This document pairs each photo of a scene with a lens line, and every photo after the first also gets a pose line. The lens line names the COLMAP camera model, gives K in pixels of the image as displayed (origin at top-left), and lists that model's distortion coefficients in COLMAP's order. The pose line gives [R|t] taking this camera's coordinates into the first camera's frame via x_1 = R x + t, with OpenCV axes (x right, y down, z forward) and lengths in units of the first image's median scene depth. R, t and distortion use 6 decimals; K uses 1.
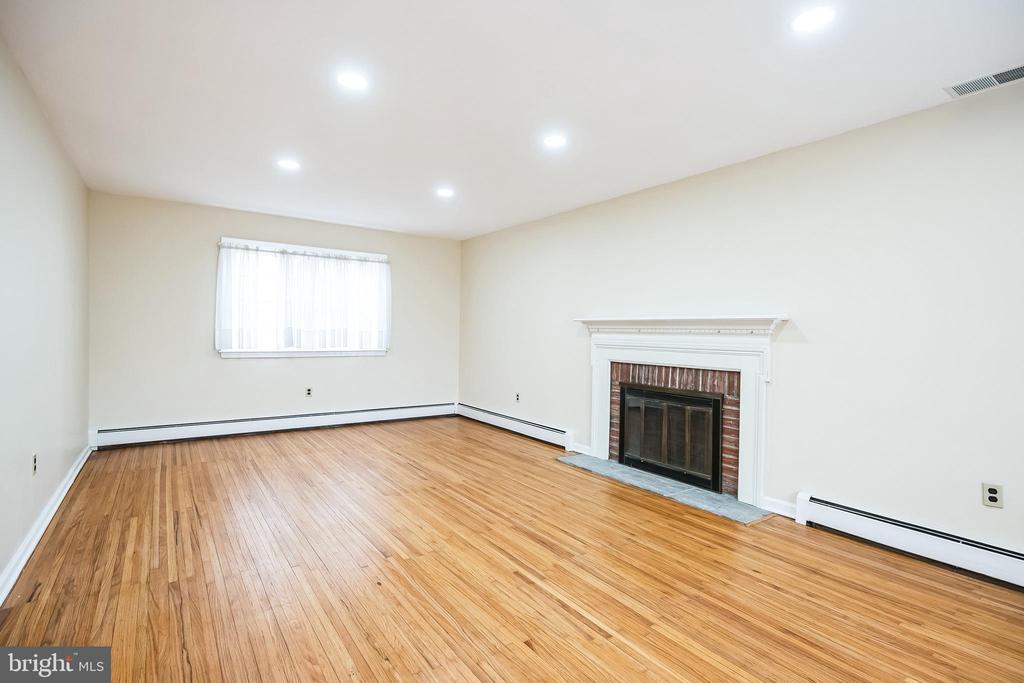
lens RADIAL K [[478.1, 0, 513.7], [0, 478.1, 343.9], [0, 0, 1]] dist [0.019429, -0.007494]
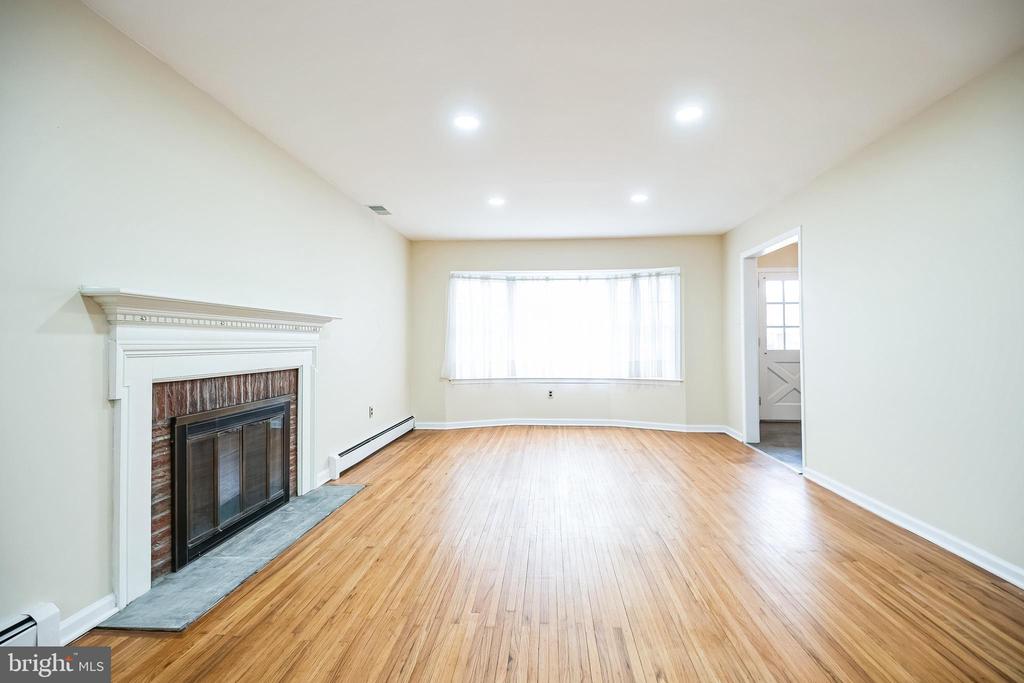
lens RADIAL K [[478.1, 0, 513.7], [0, 478.1, 343.9], [0, 0, 1]] dist [0.019429, -0.007494]
pose [[-0.765763, -0.015549, 0.642935, -0.470633], [0.007093, 0.999443, 0.032619, -0.020407], [-0.643083, 0.029538, -0.765226, 1.343011]]
